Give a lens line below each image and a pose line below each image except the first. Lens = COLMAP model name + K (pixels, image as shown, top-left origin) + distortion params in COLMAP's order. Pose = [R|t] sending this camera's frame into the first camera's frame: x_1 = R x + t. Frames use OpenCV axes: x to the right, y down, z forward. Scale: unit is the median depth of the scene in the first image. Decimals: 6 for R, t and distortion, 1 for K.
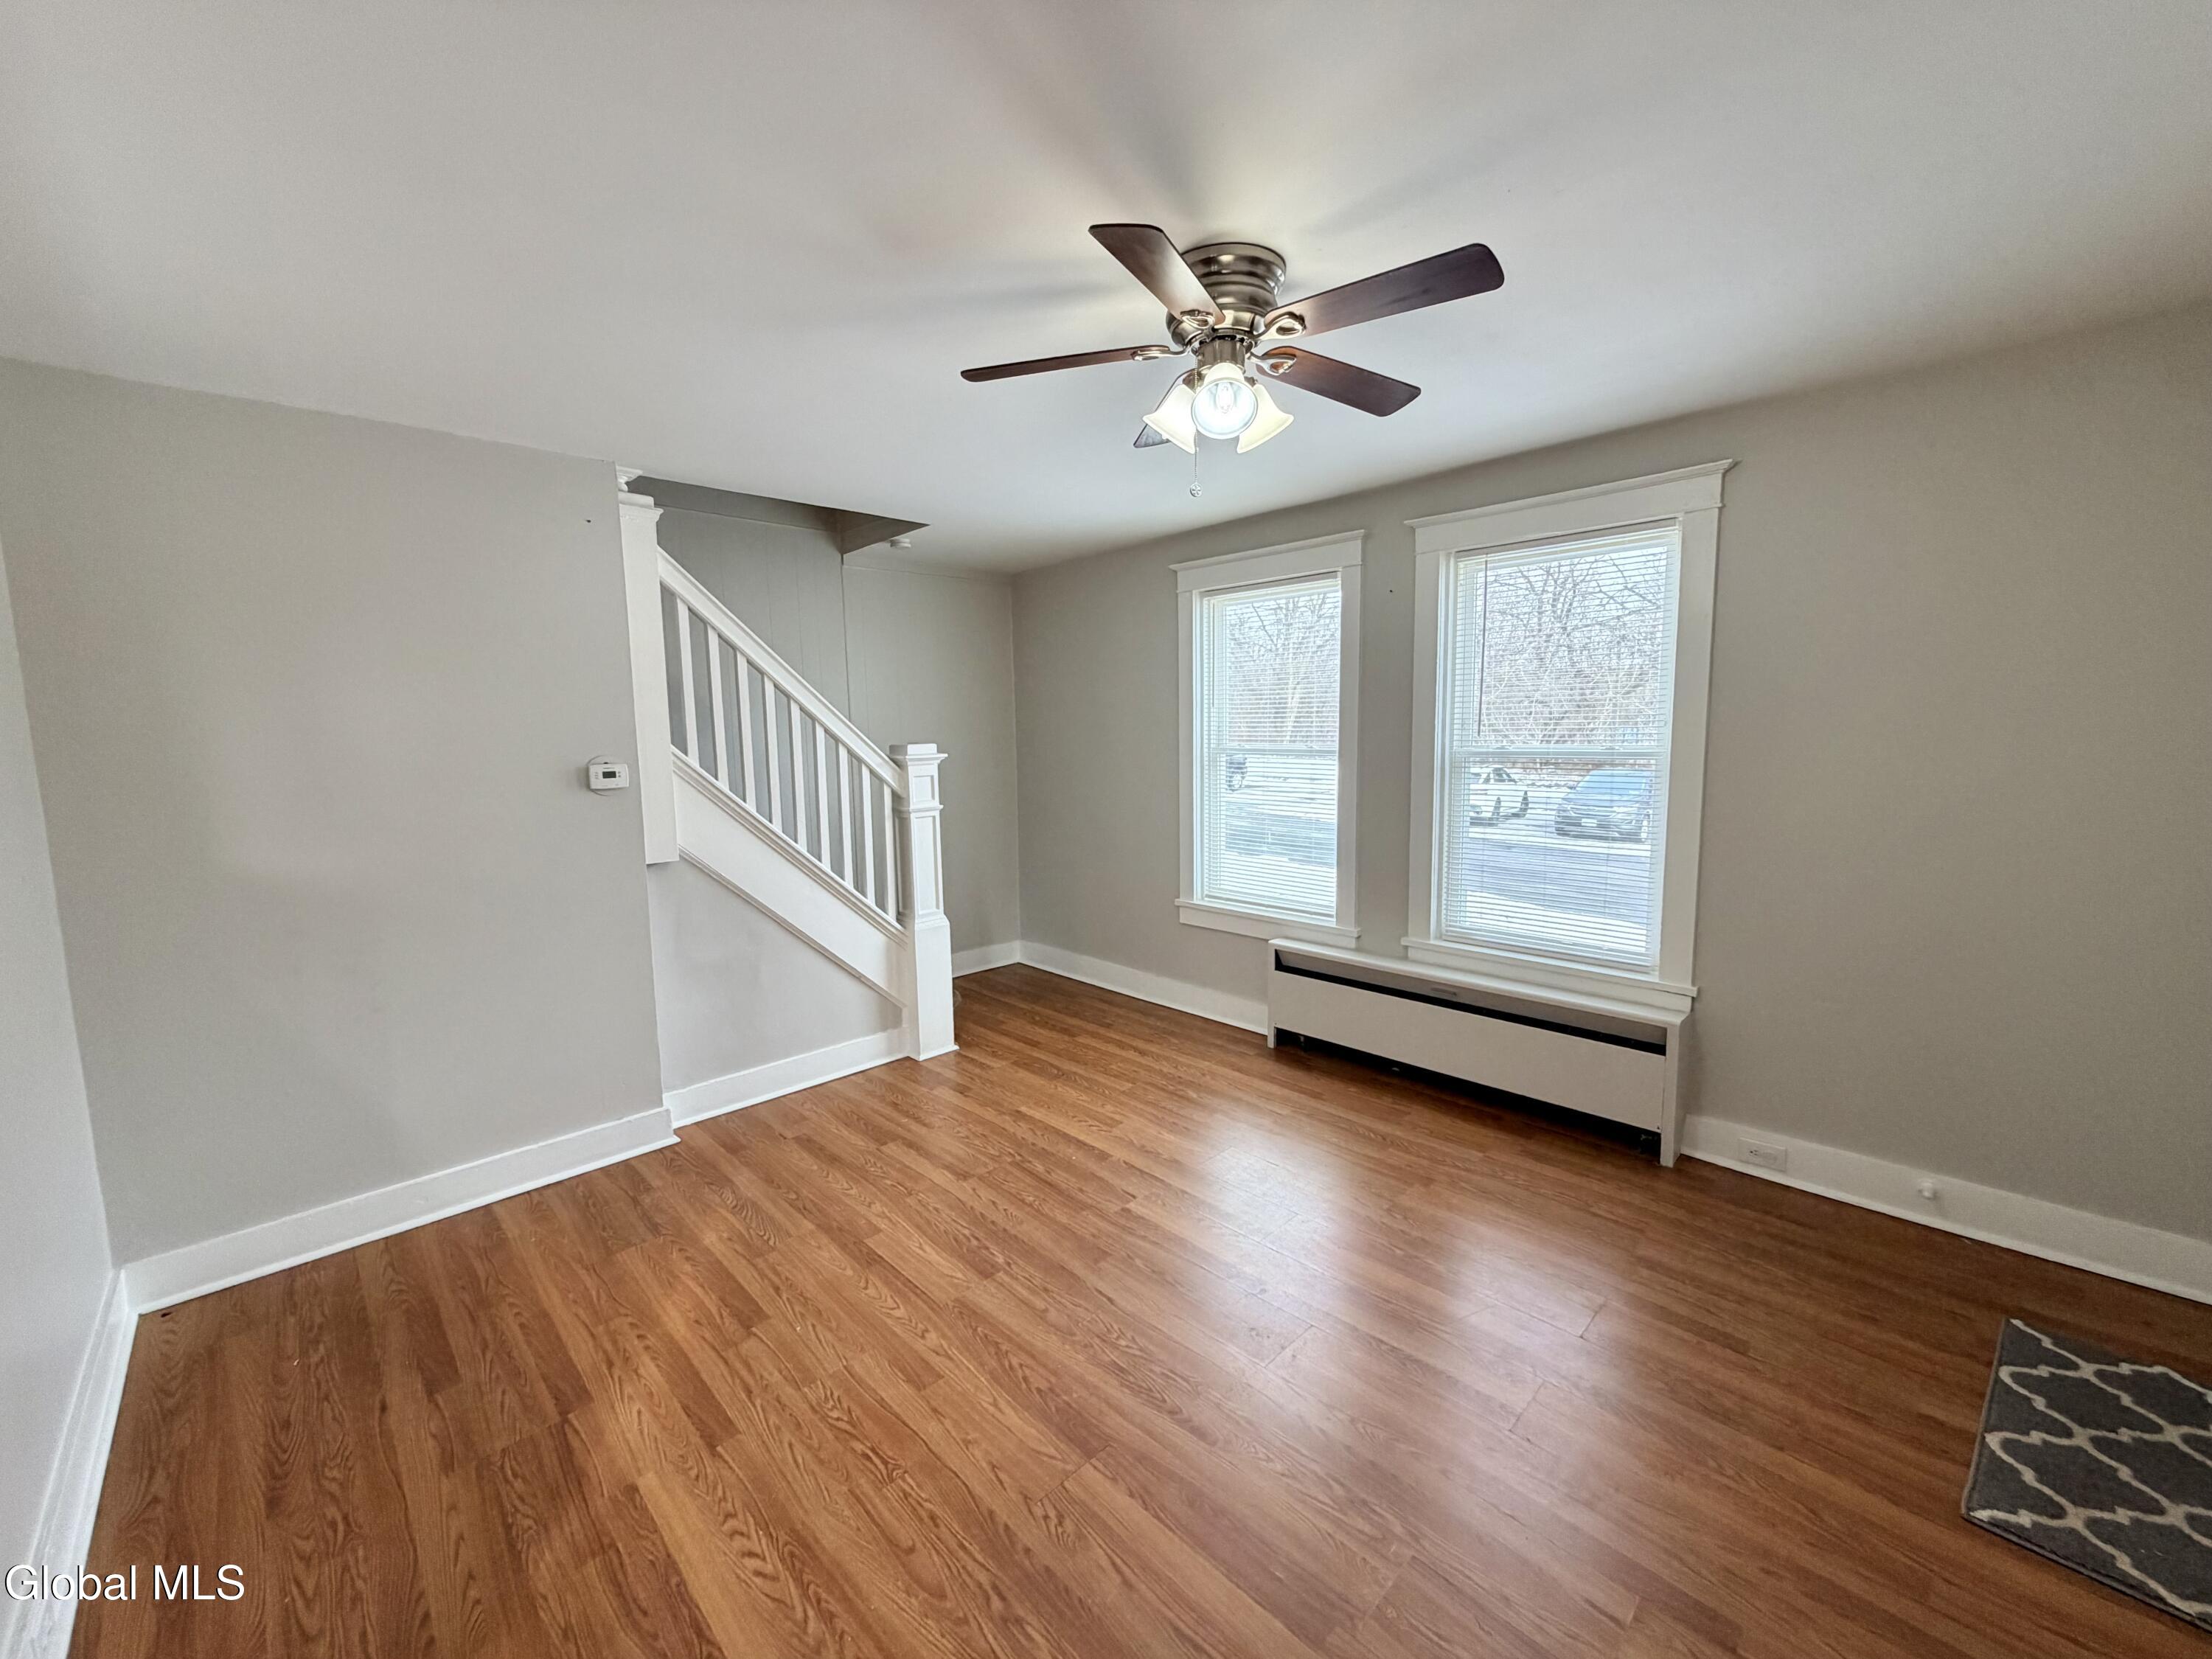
lens RADIAL K [[877.8, 0, 1108.9], [0, 877.8, 831.7], [0, 0, 1]] dist [-0.001626, 0.000418]
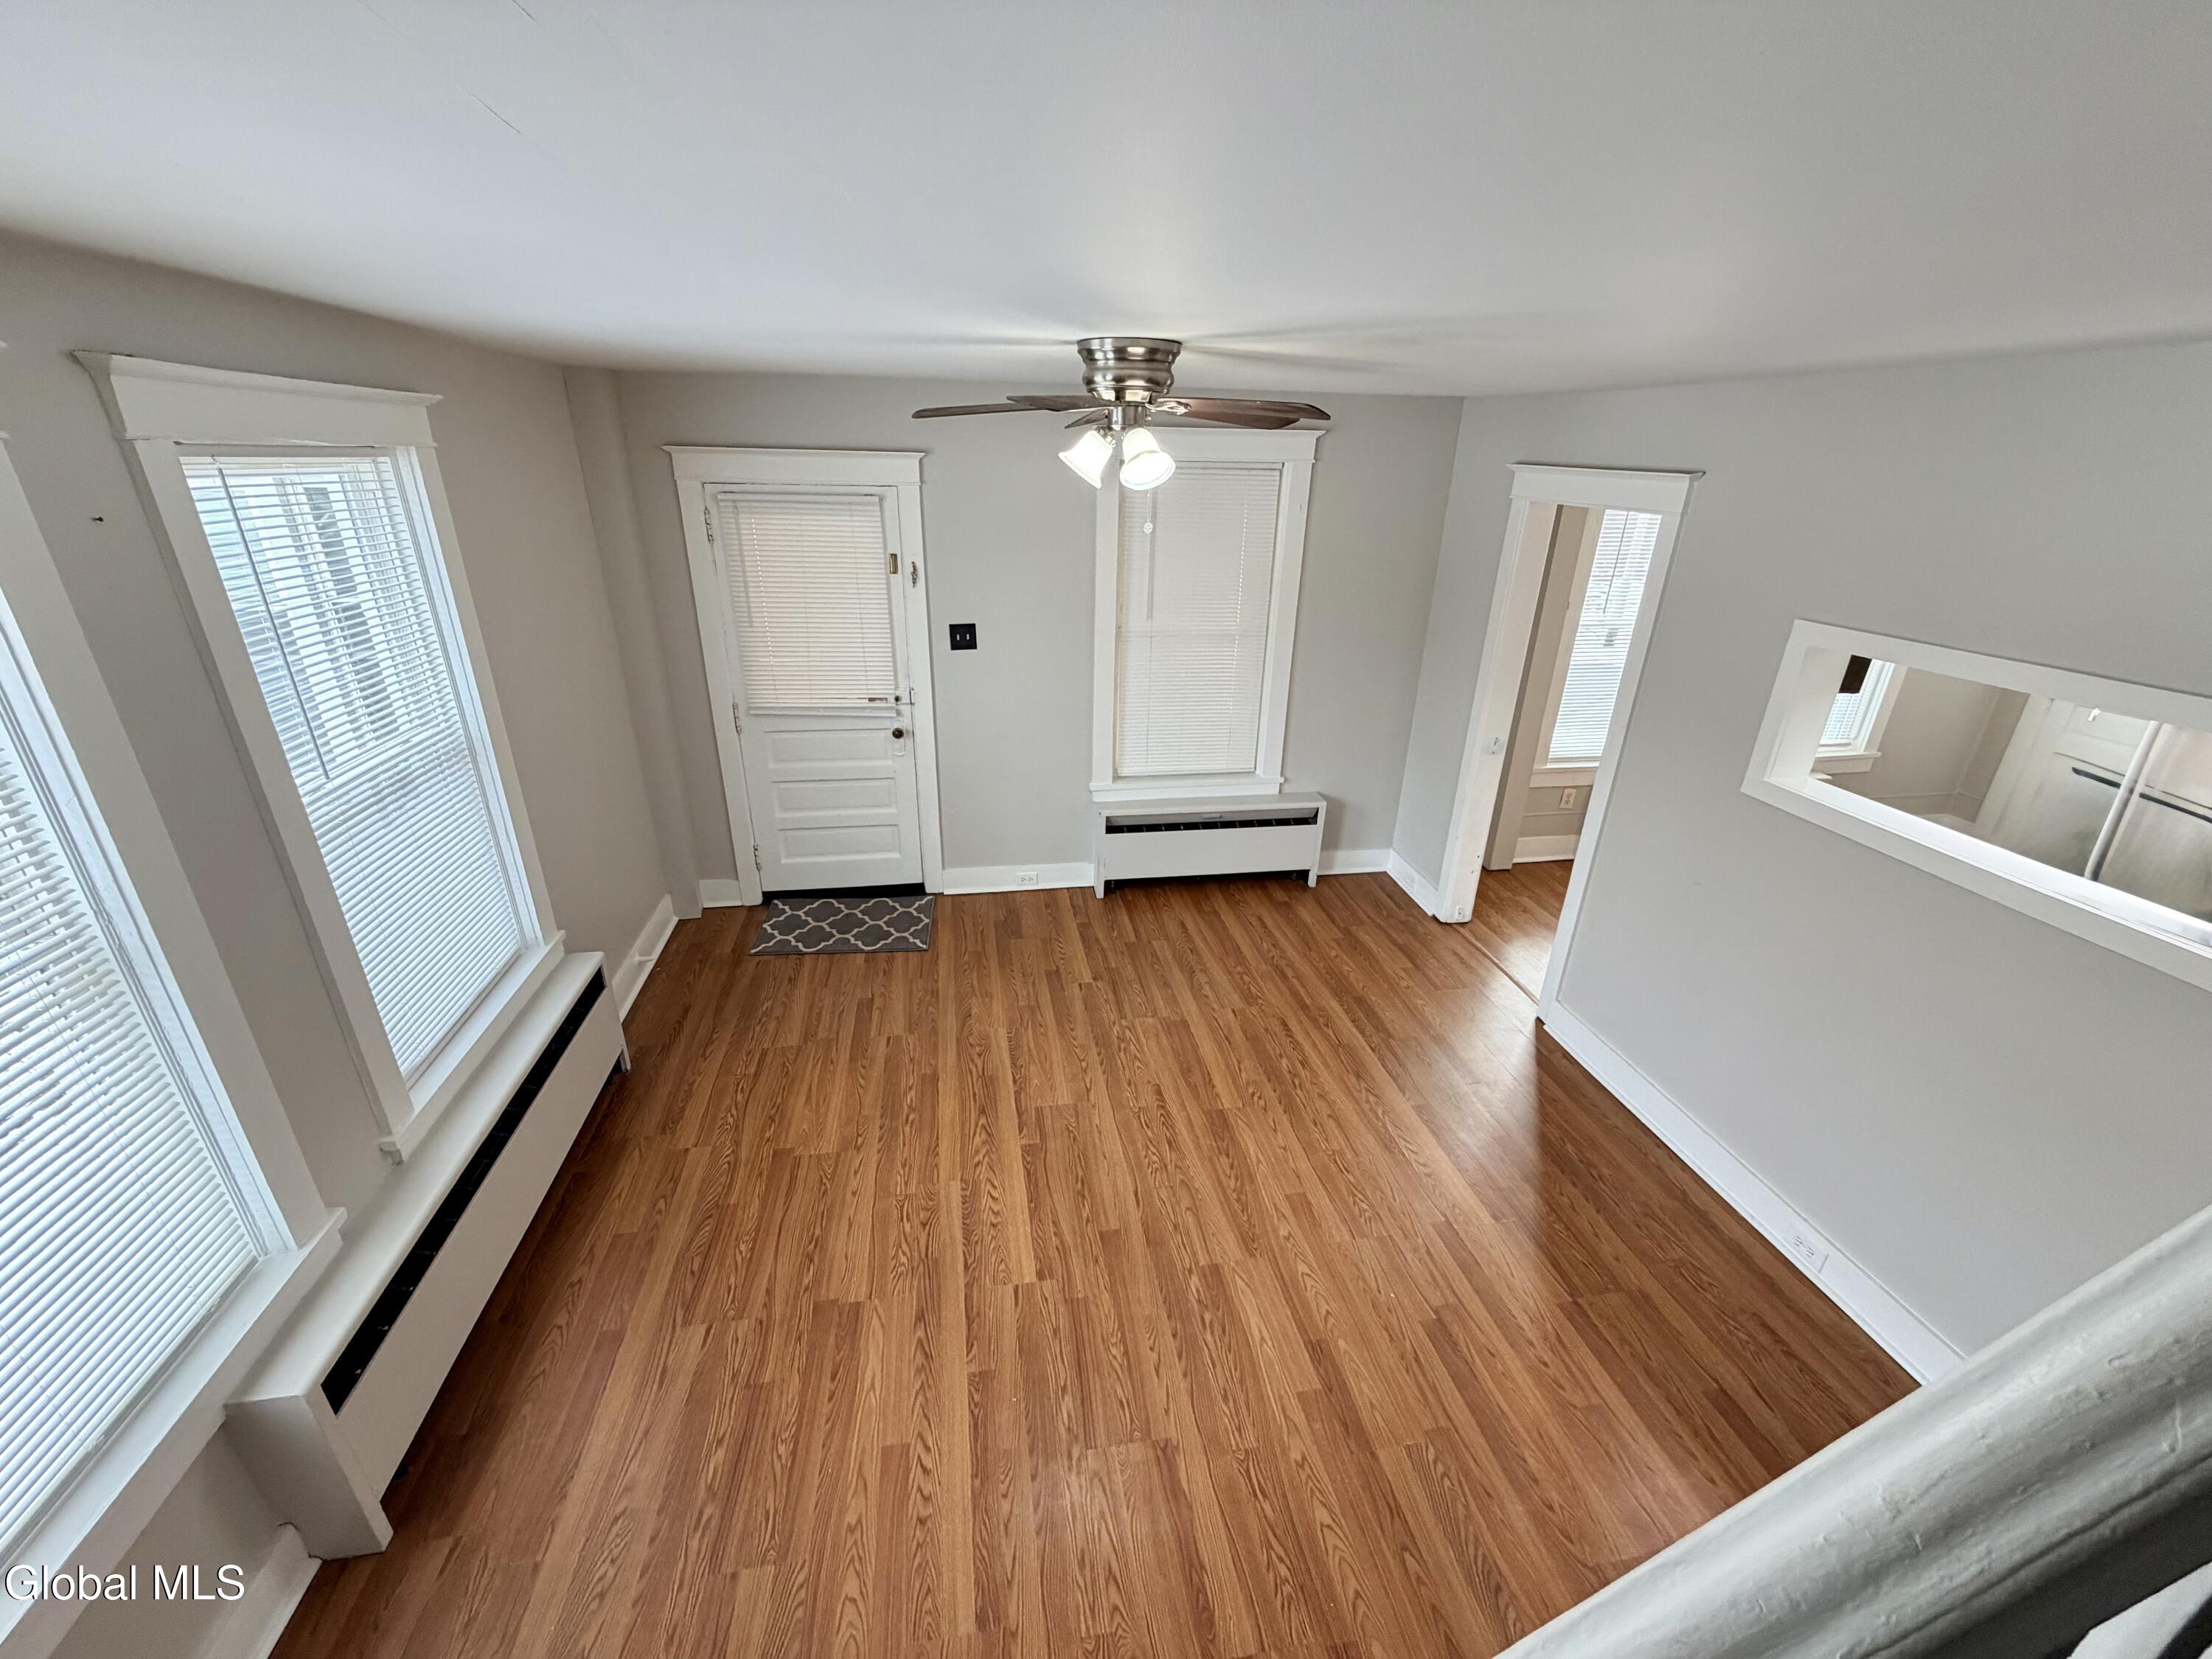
lens RADIAL K [[877.8, 0, 1090.5], [0, 877.8, 829.9], [0, 0, 1]] dist [-0.001626, 0.000418]
pose [[-0.813864, -0.221876, 0.537025, -0.462139], [0.069372, 0.880510, 0.468923, -0.453512], [-0.576899, 0.418894, -0.701224, 1.595116]]
